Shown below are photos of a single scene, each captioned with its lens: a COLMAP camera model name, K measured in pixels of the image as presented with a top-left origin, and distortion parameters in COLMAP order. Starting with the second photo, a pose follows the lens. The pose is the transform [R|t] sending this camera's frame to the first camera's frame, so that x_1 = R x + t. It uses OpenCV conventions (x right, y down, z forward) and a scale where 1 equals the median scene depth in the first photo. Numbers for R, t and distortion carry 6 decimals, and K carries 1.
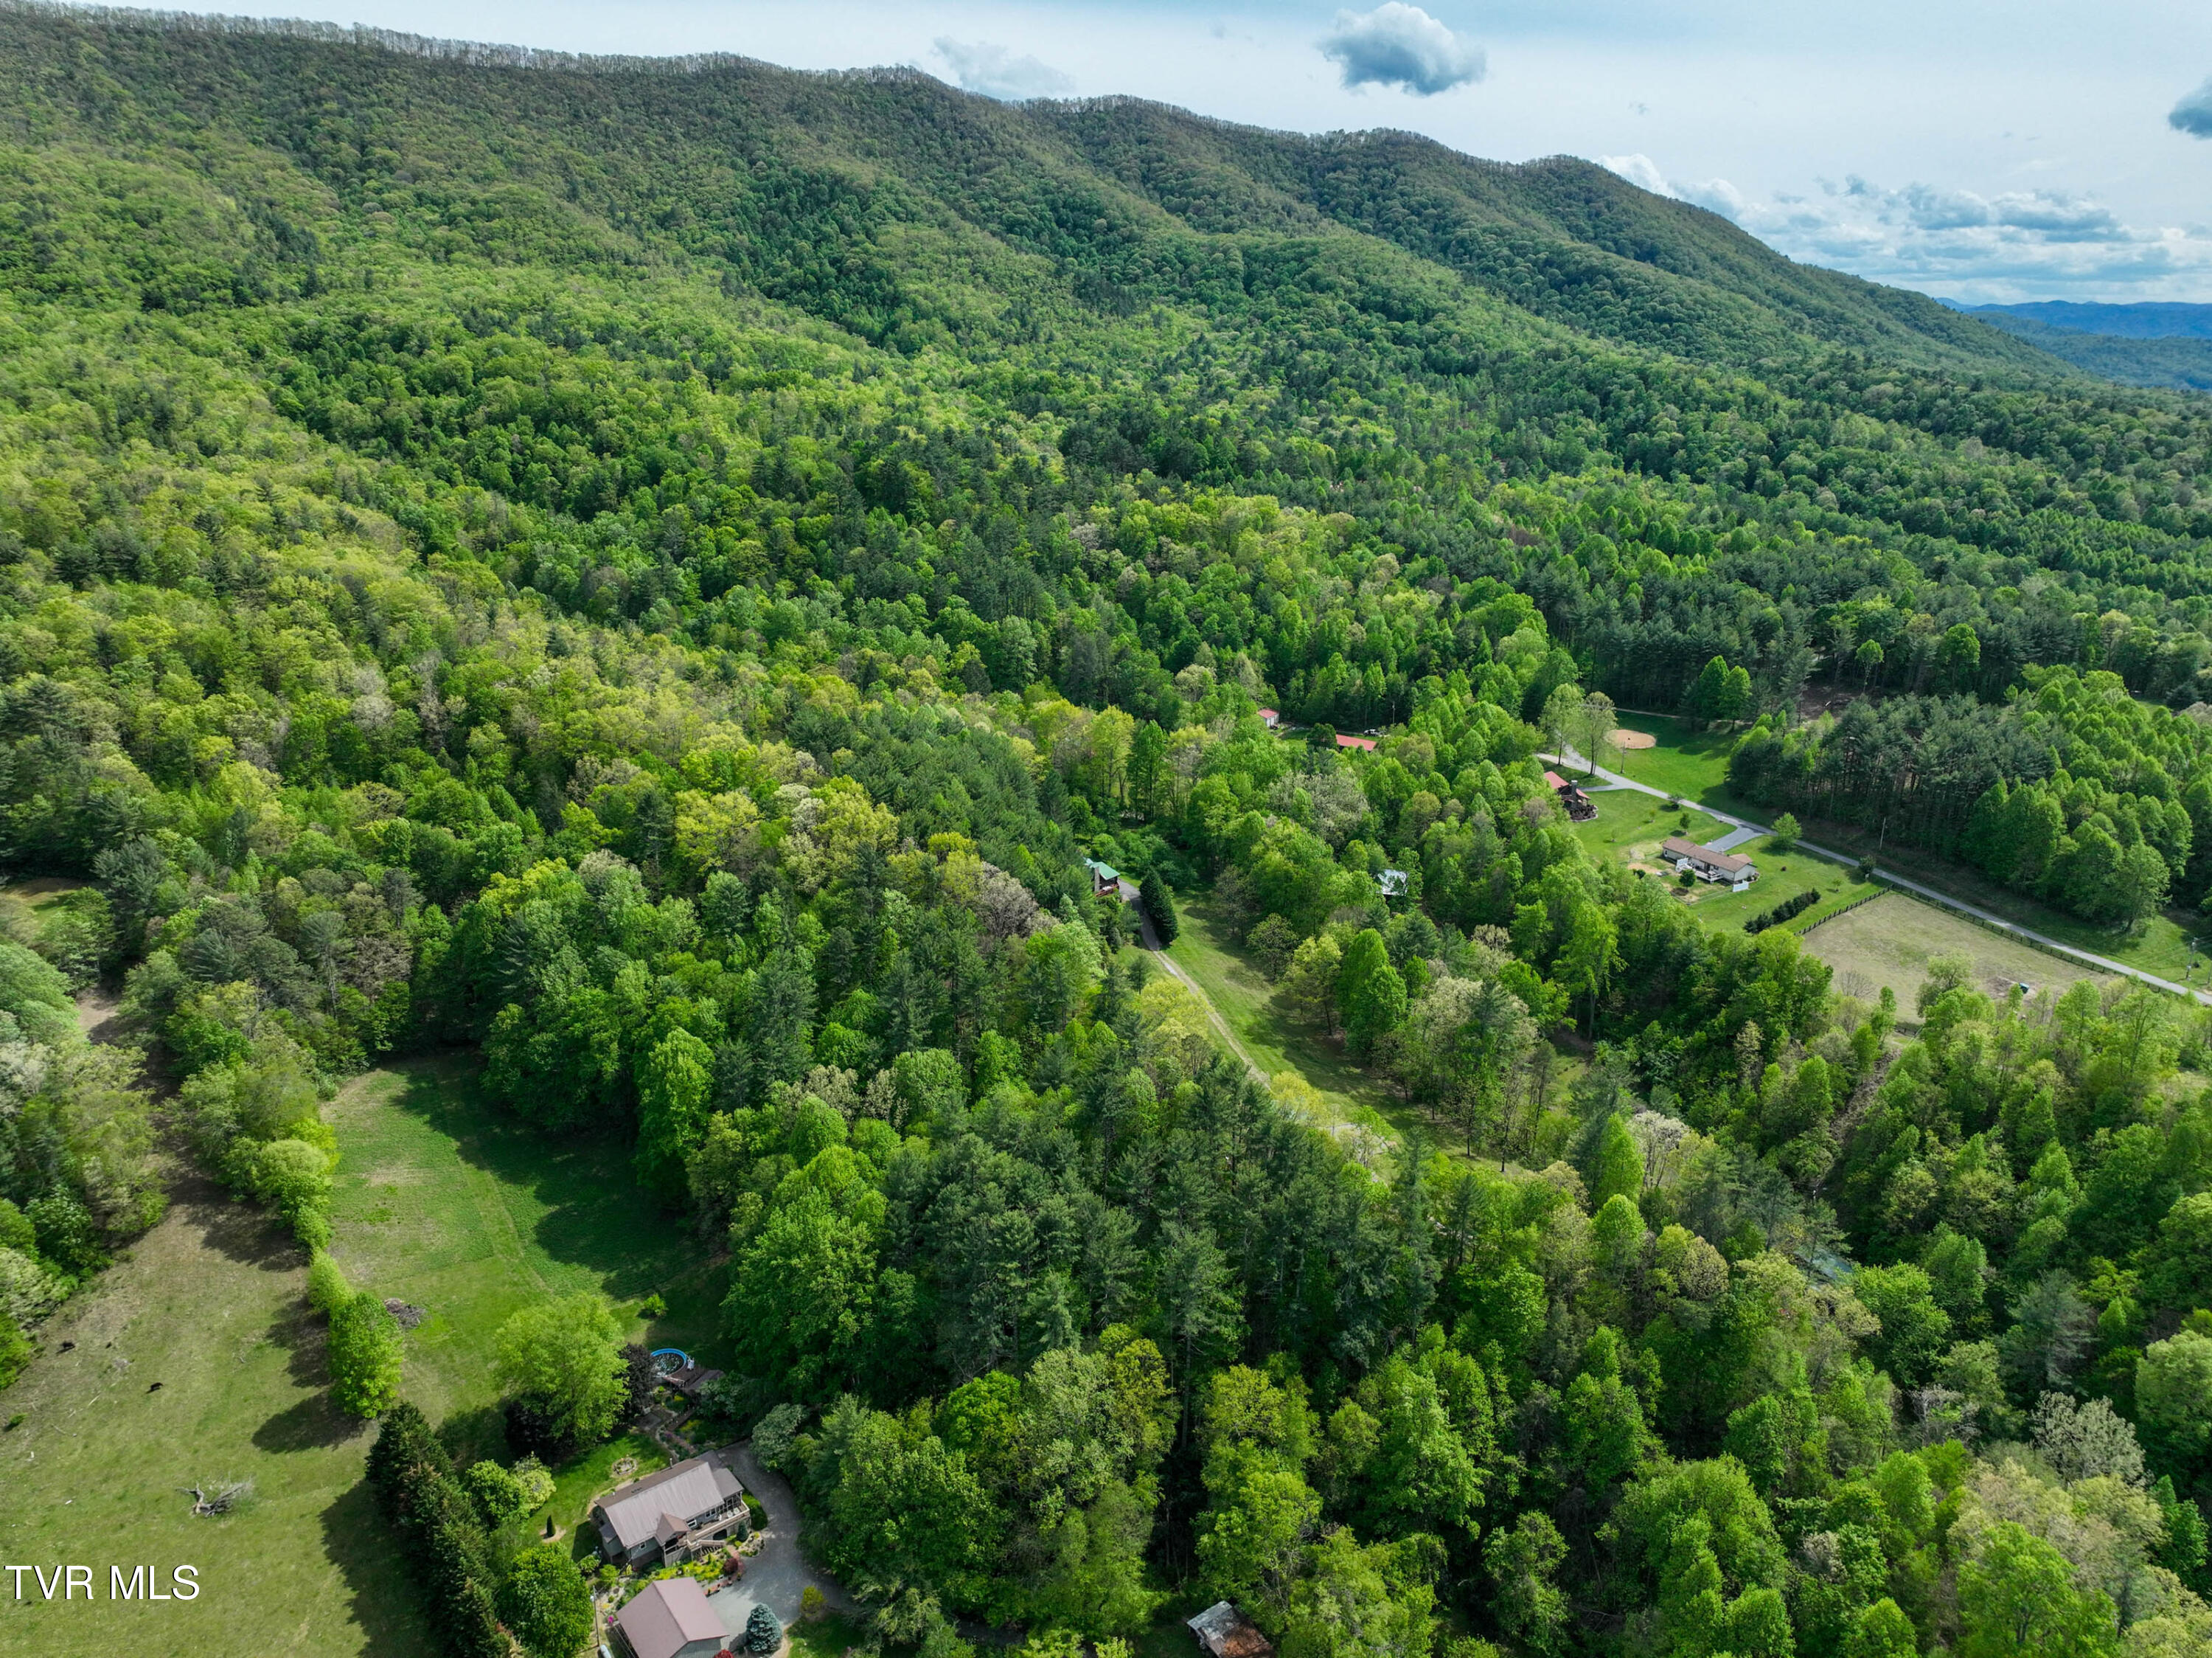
lens RADIAL K [[1556.4, 0, 1114.7], [0, 1556.4, 830.9], [0, 0, 1]] dist [-0.002781, 0.021306]
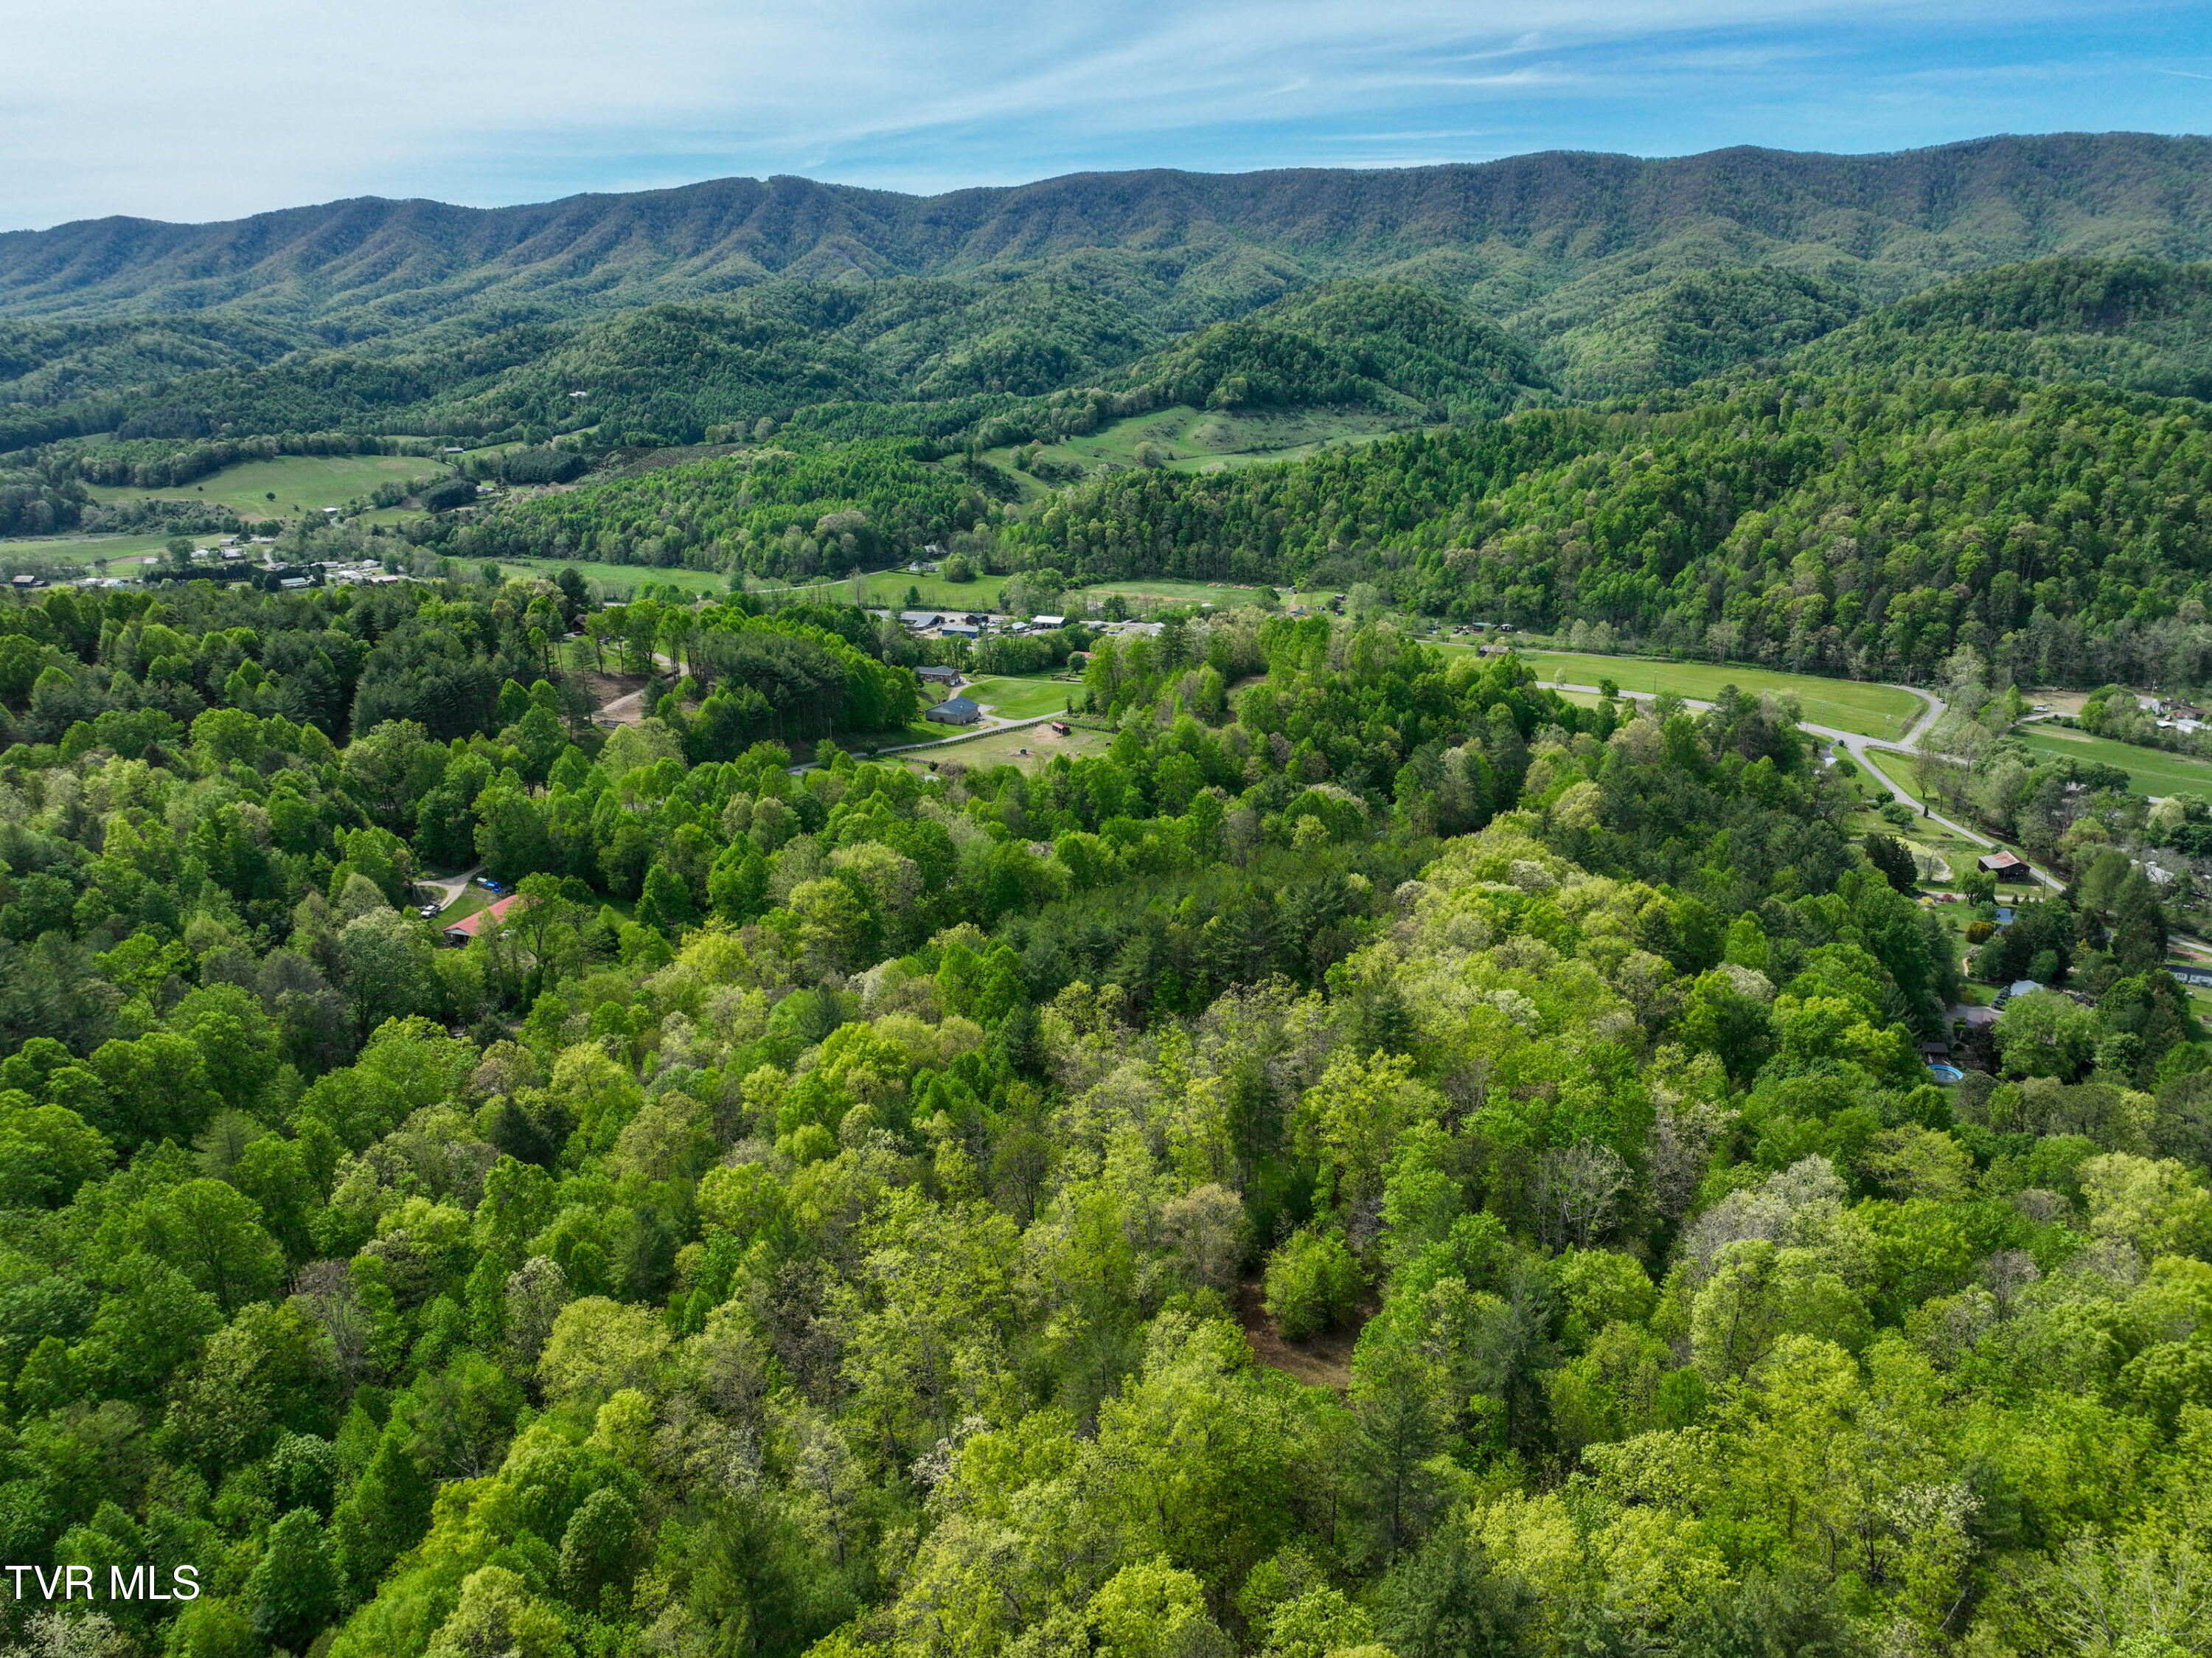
lens RADIAL K [[1556.4, 0, 1117.0], [0, 1556.4, 819.7], [0, 0, 1]] dist [-0.002781, 0.021306]
pose [[-0.374988, -0.281569, 0.883234, -0.400554], [0.294261, 0.867331, 0.401431, -0.208885], [-0.879087, 0.410433, -0.242384, 0.645433]]
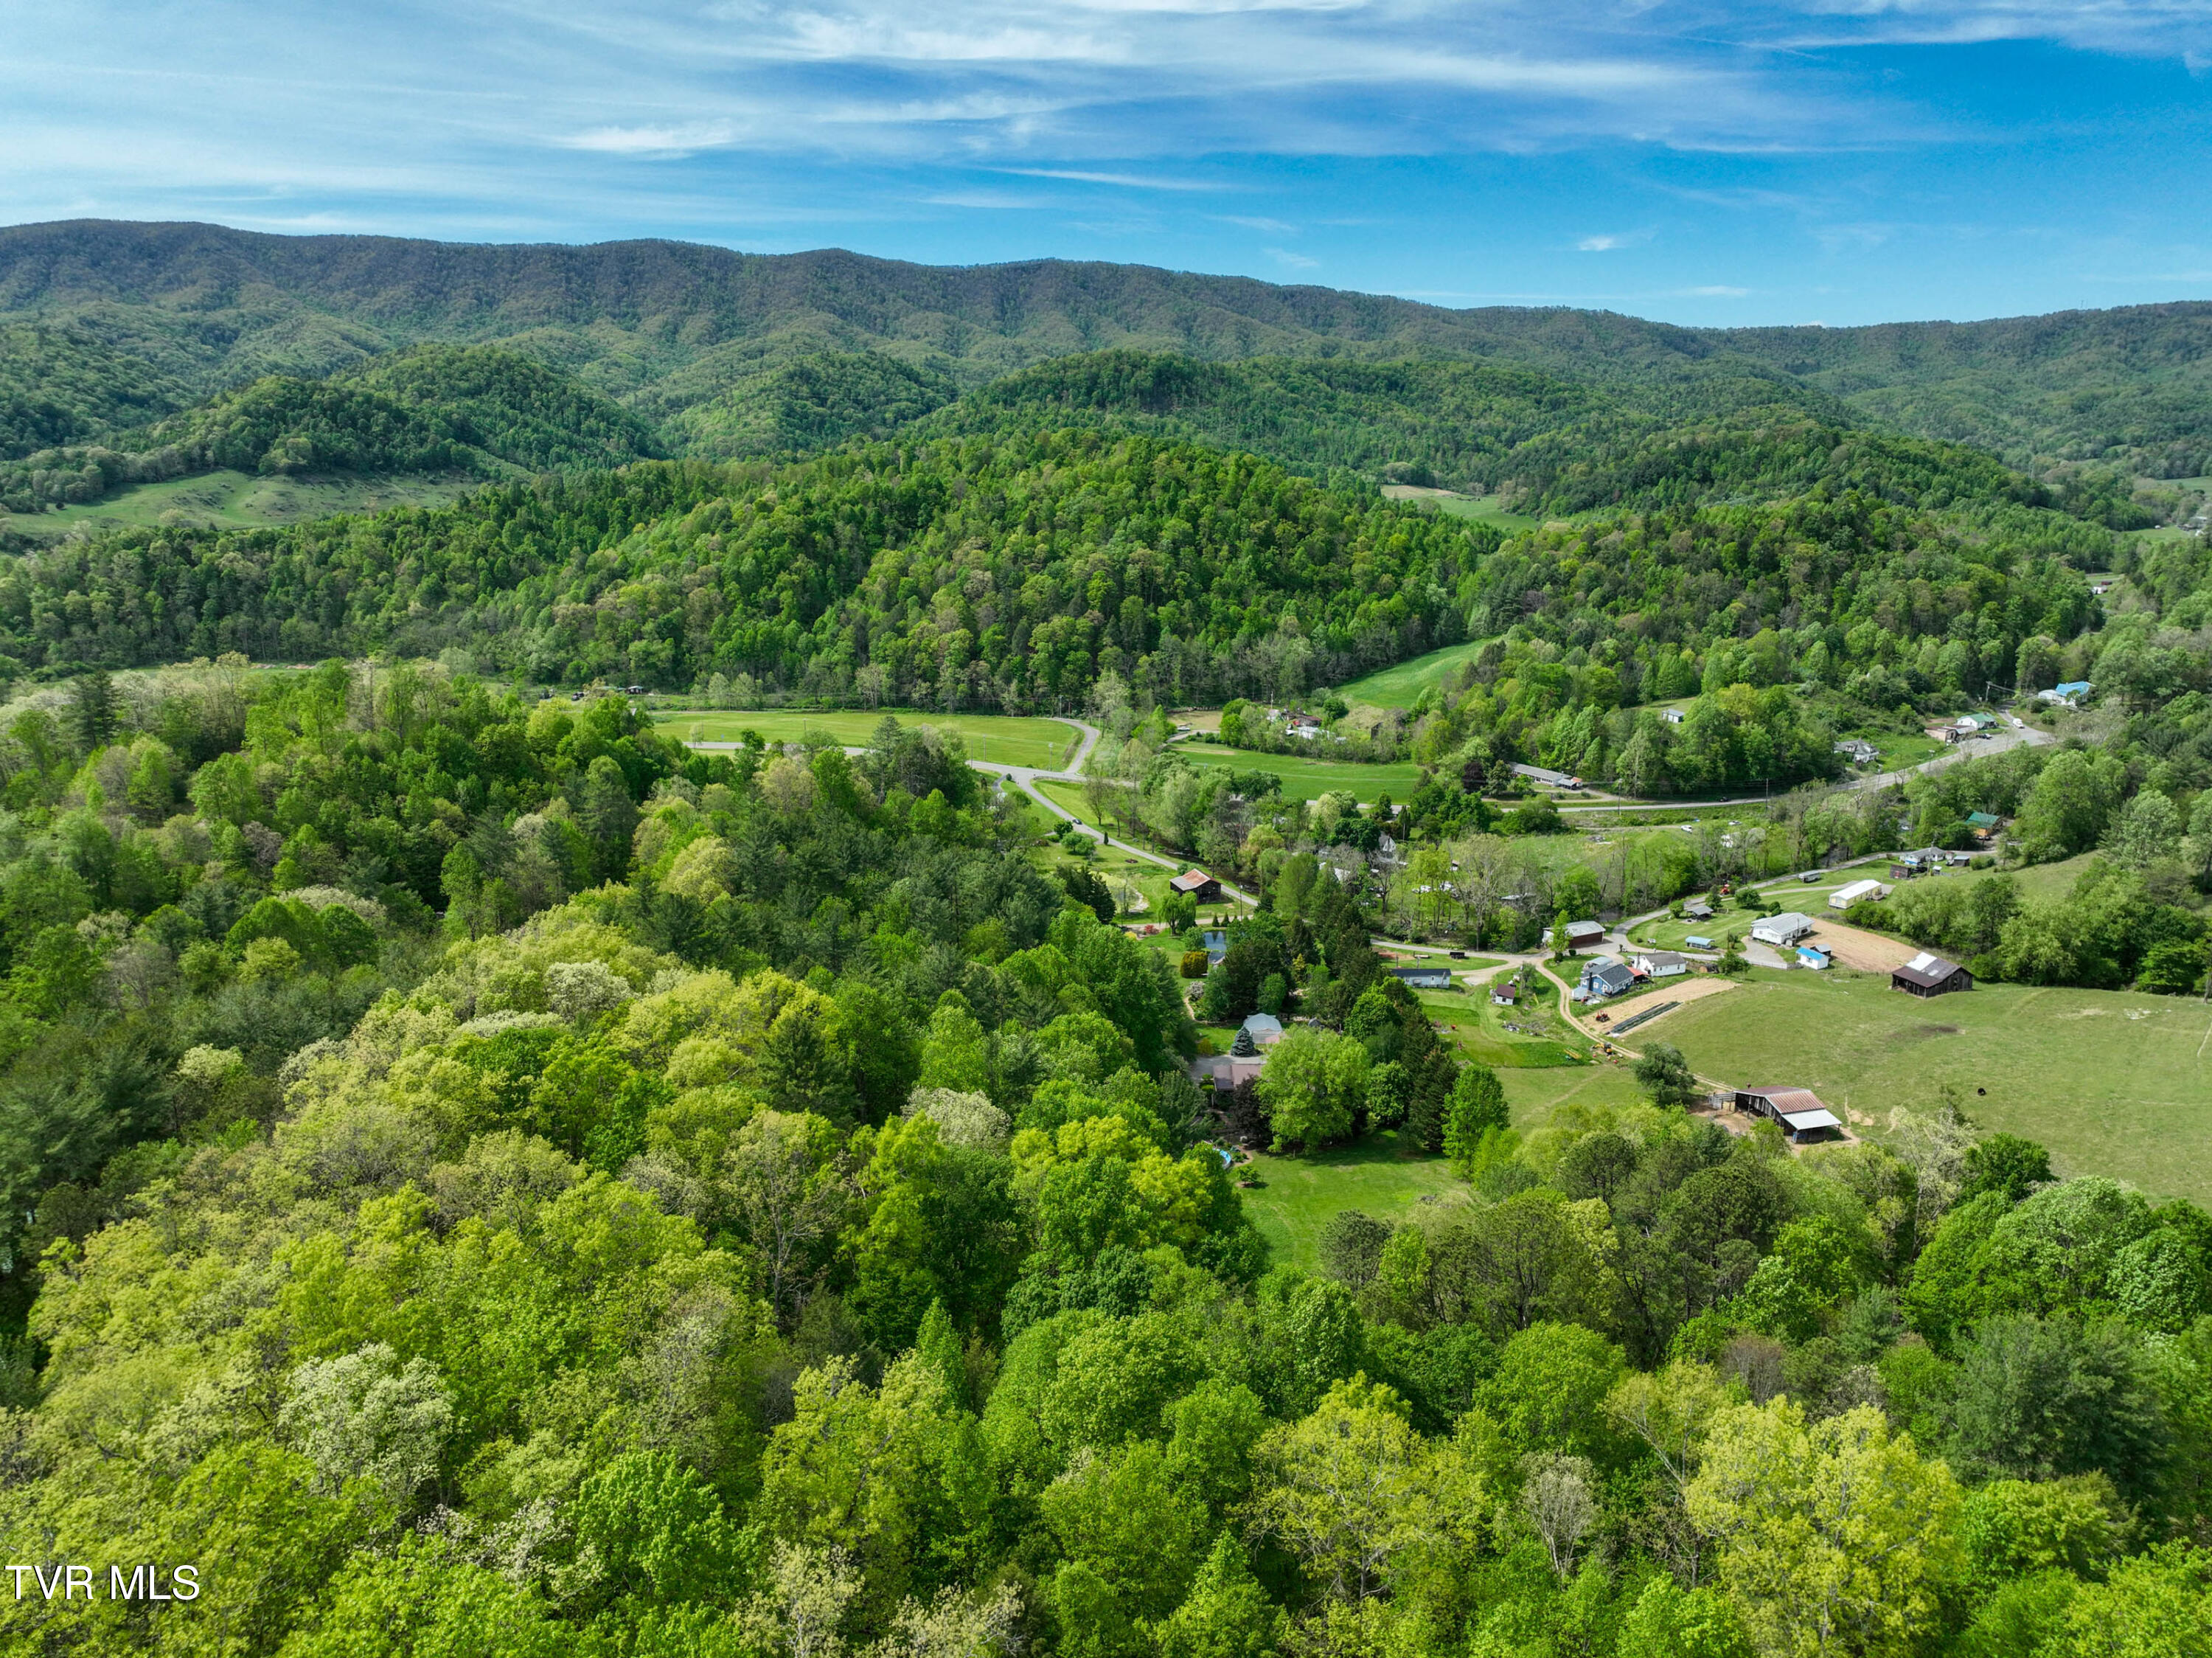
lens RADIAL K [[1556.4, 0, 1112.4], [0, 1556.4, 813.3], [0, 0, 1]] dist [-0.002781, 0.021306]
pose [[-0.787597, -0.161009, 0.594783, -0.281495], [0.175912, 0.866336, 0.467458, -0.118499], [-0.590547, 0.472798, -0.654000, 0.551412]]
